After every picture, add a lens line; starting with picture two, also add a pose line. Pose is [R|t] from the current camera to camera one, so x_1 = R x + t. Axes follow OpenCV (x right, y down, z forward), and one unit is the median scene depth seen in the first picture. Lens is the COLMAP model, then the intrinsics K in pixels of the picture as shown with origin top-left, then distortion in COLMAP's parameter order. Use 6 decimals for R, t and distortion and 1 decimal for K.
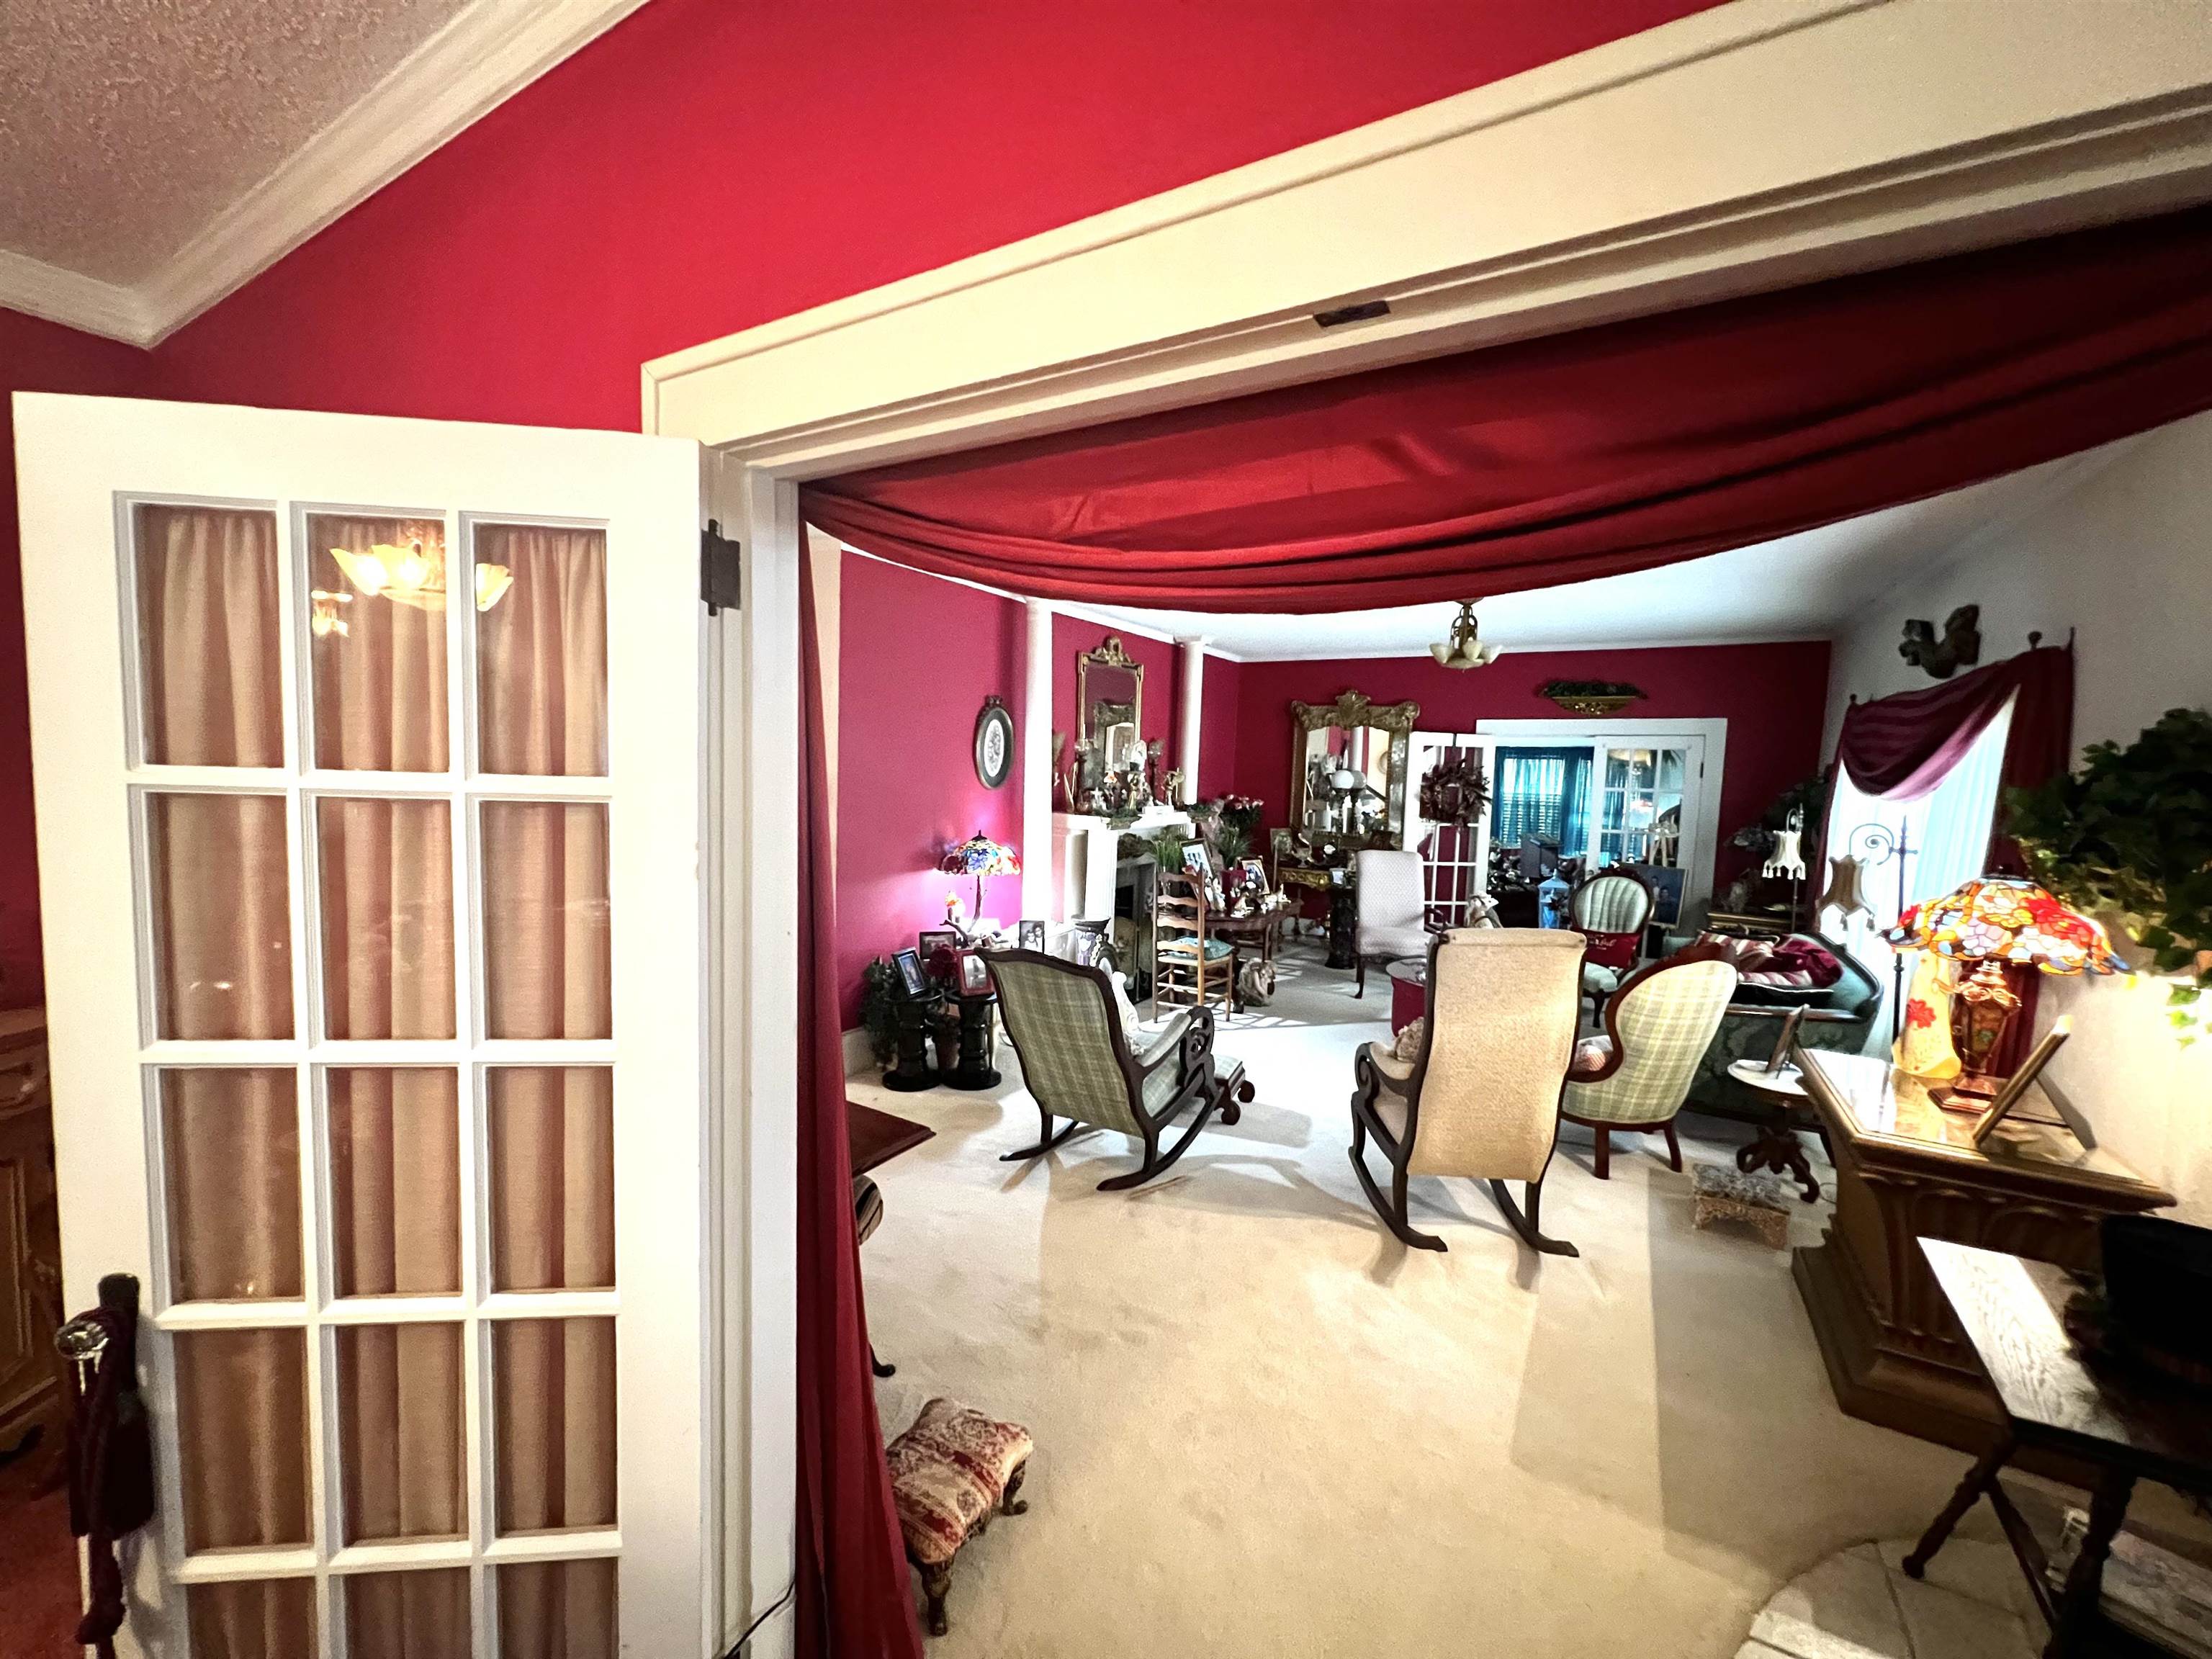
lens RADIAL K [[888.8, 0, 1106.0], [0, 888.8, 829.5], [0, 0, 1]] dist [0.000924, 0.000235]
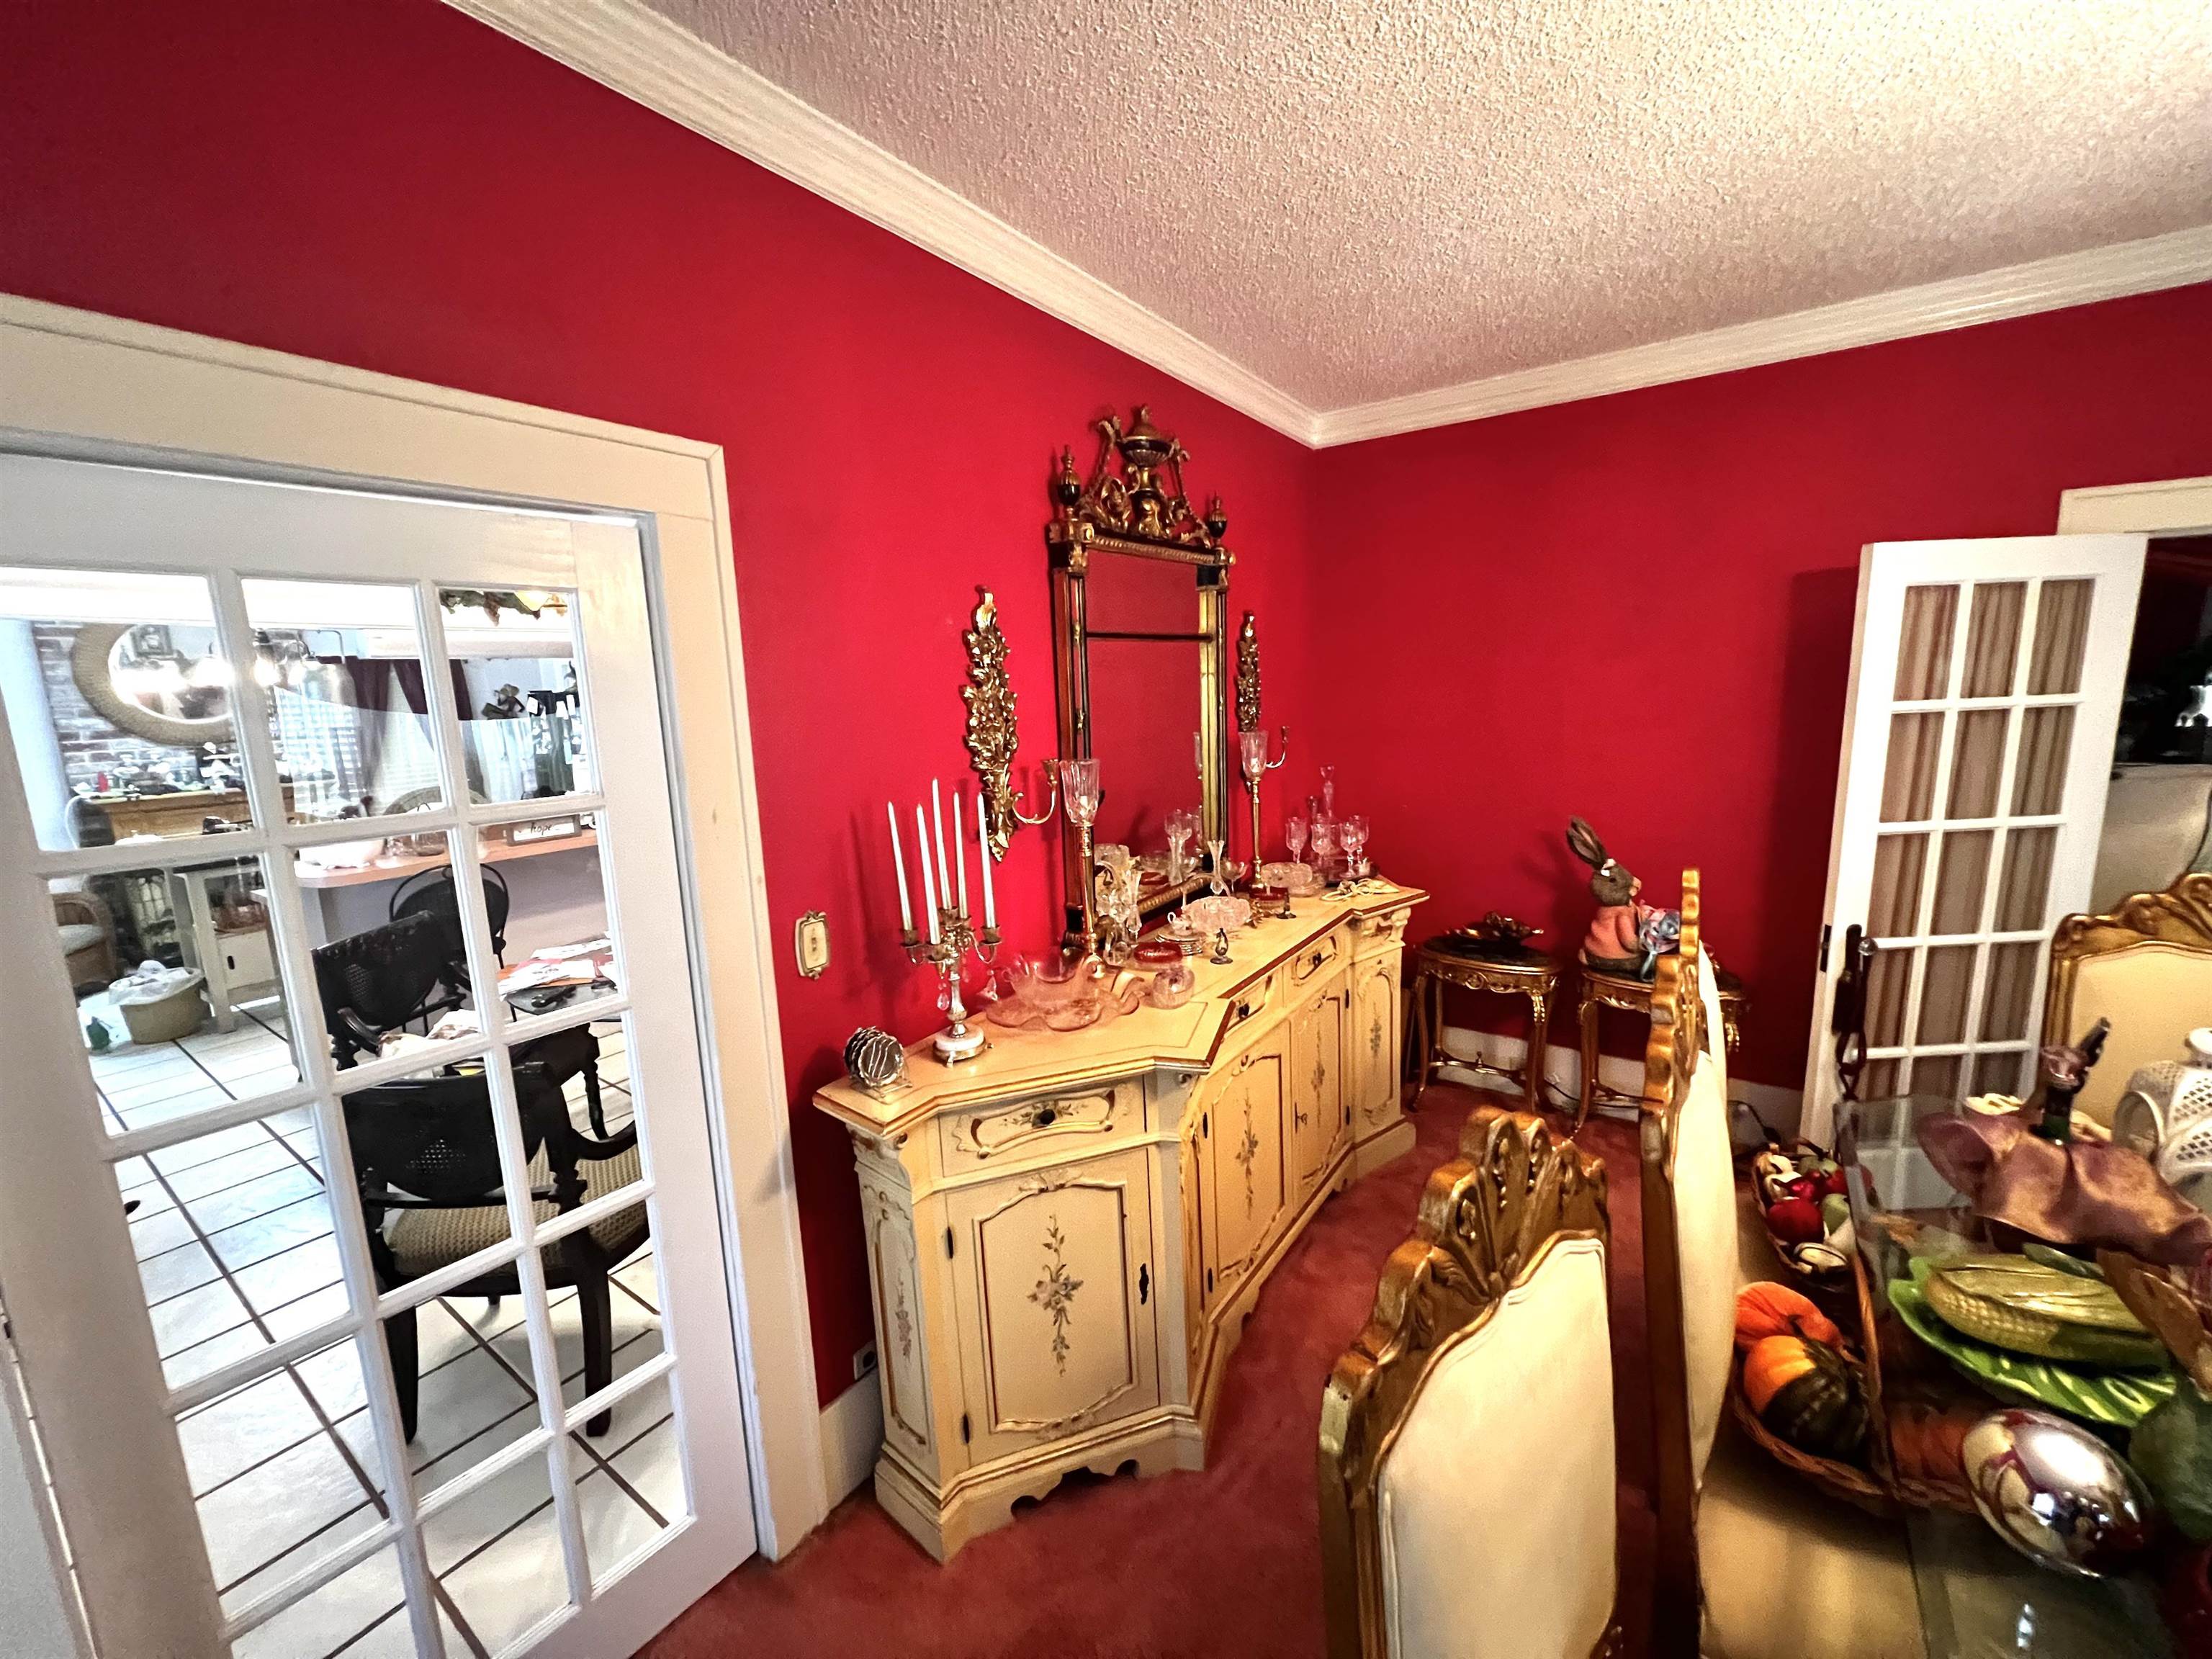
lens RADIAL K [[888.8, 0, 1106.0], [0, 888.8, 829.5], [0, 0, 1]] dist [0.000924, 0.000235]
pose [[0.994929, -0.058892, -0.081530, -0.530694], [0.066796, 0.992954, 0.097877, -0.019101], [0.075192, -0.102826, 0.991853, -0.264869]]
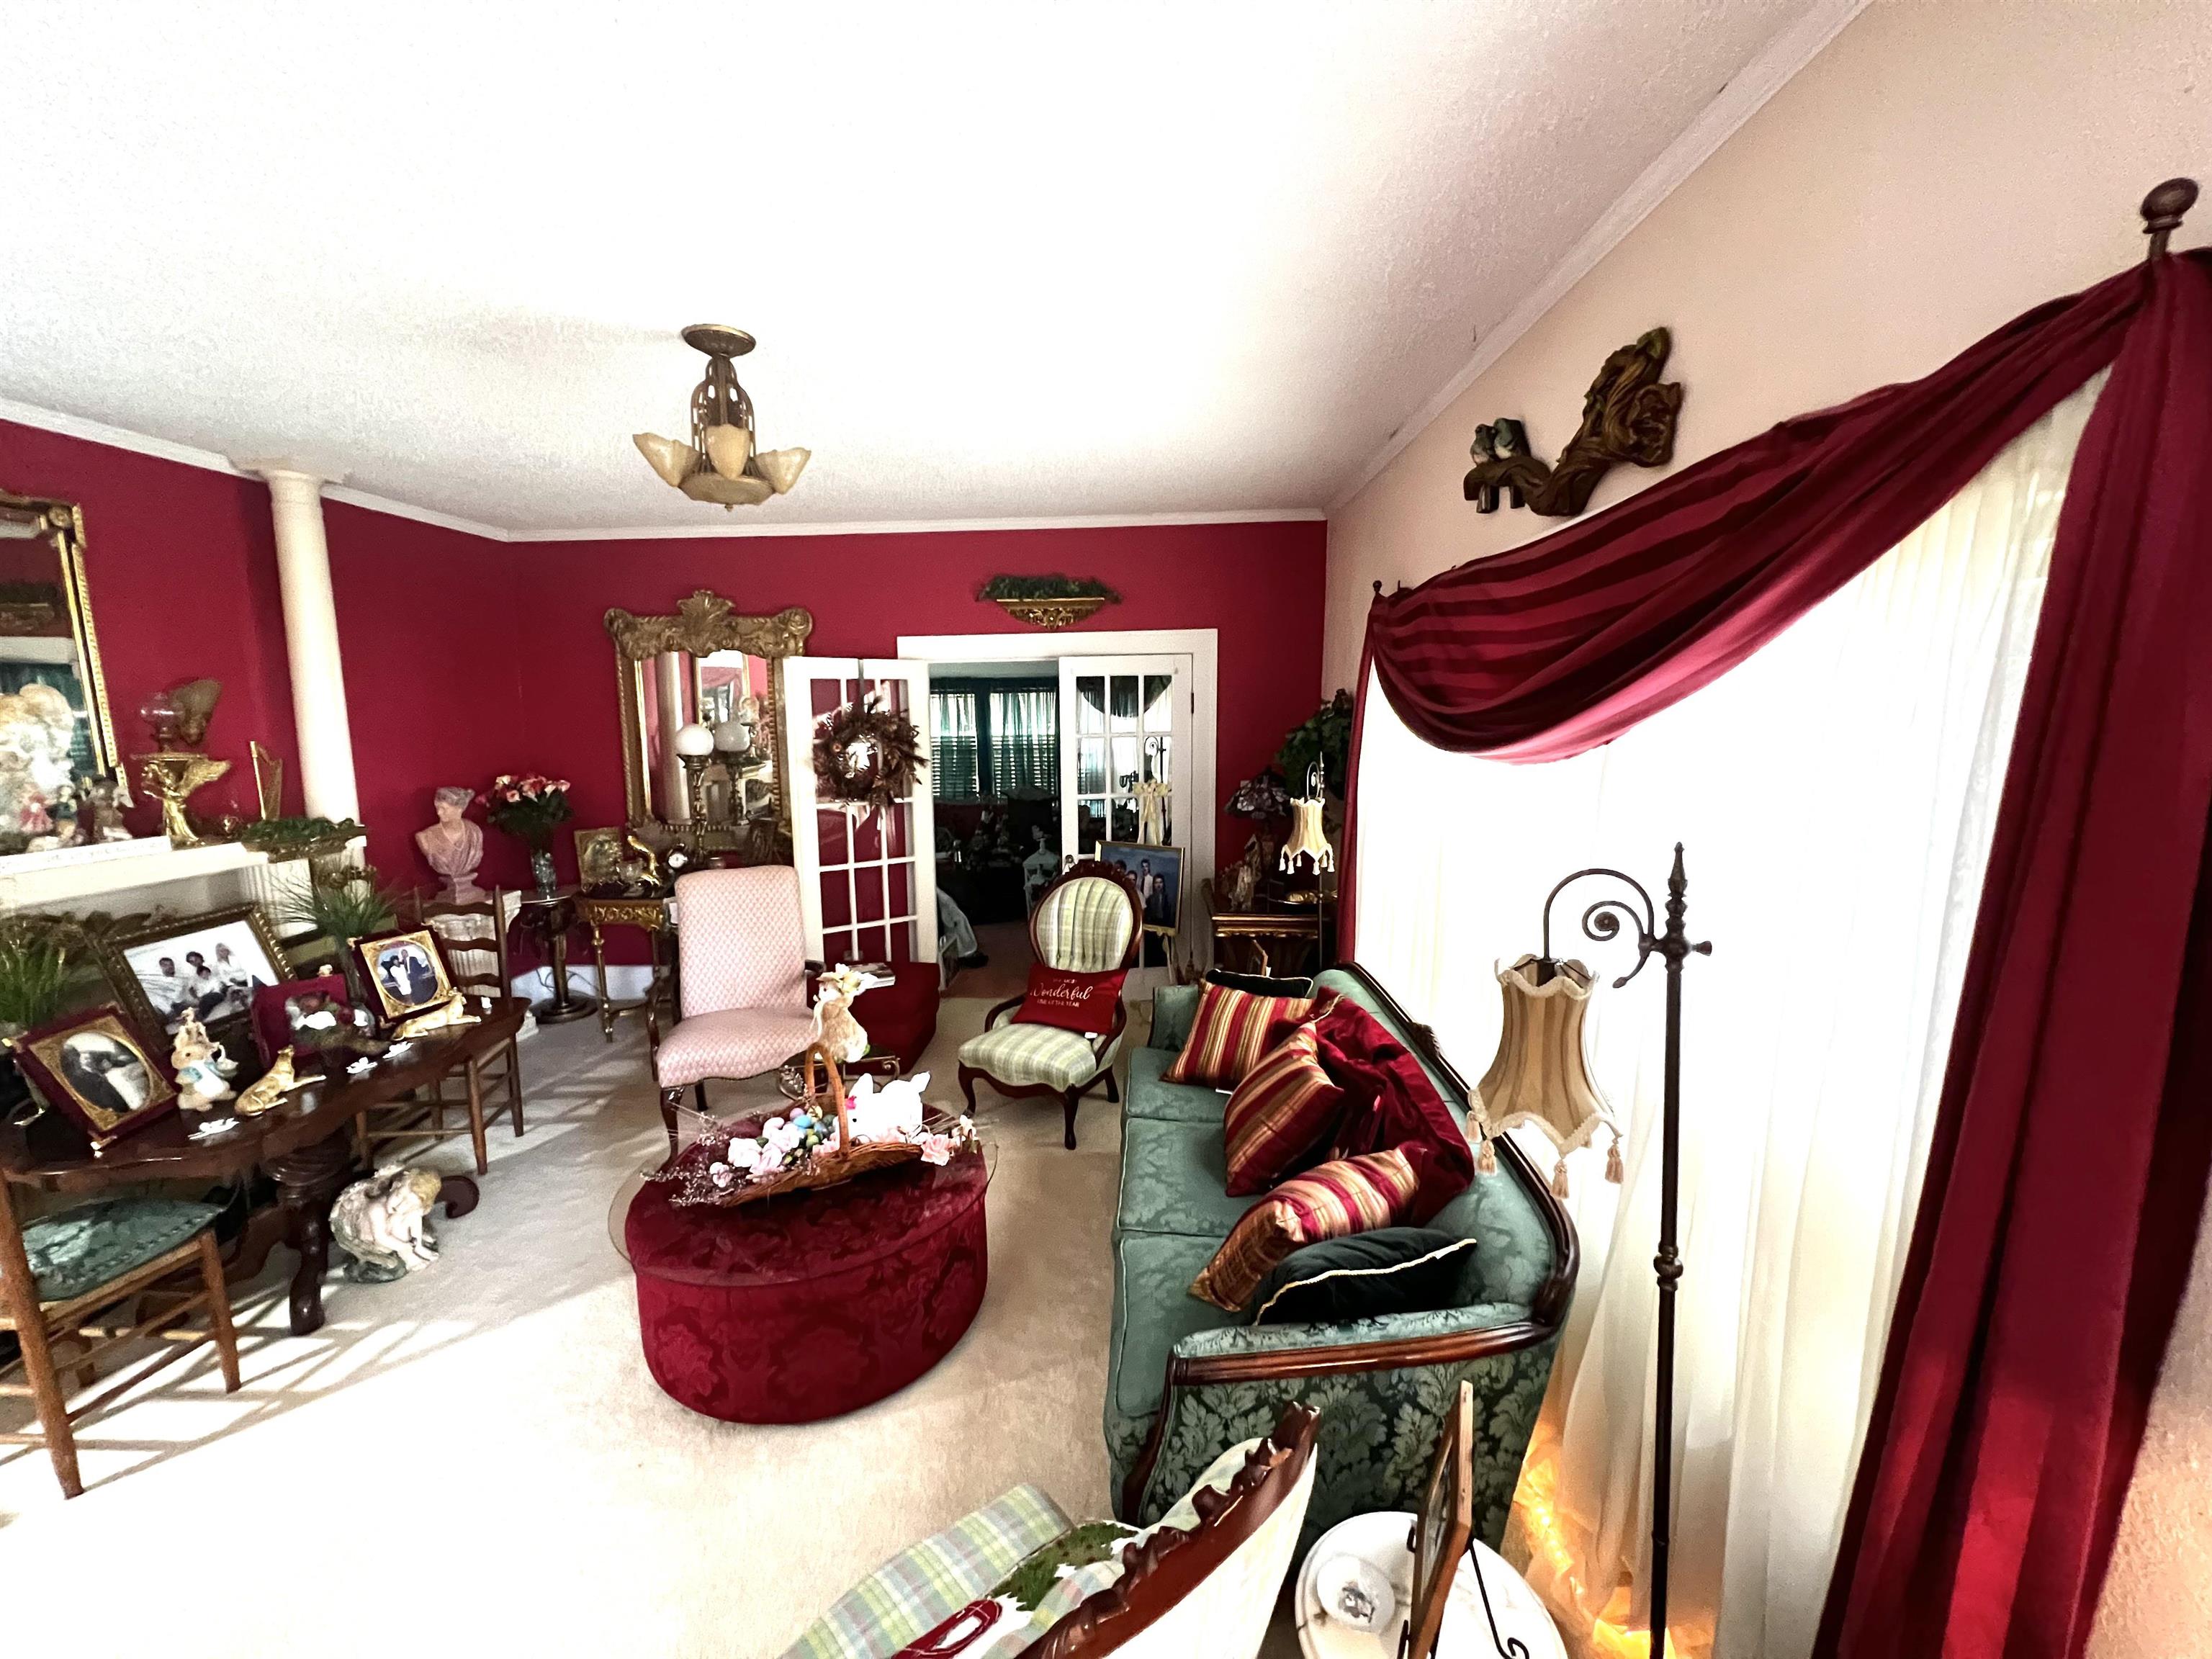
lens RADIAL K [[876.2, 0, 1106.0], [0, 876.2, 829.5], [0, 0, 1]] dist [0.000715, 0.000223]
pose [[0.882990, -0.106182, 0.457225, 0.306748], [0.073038, 0.993294, 0.089624, -0.037700], [-0.463675, -0.045742, 0.884824, 0.448924]]
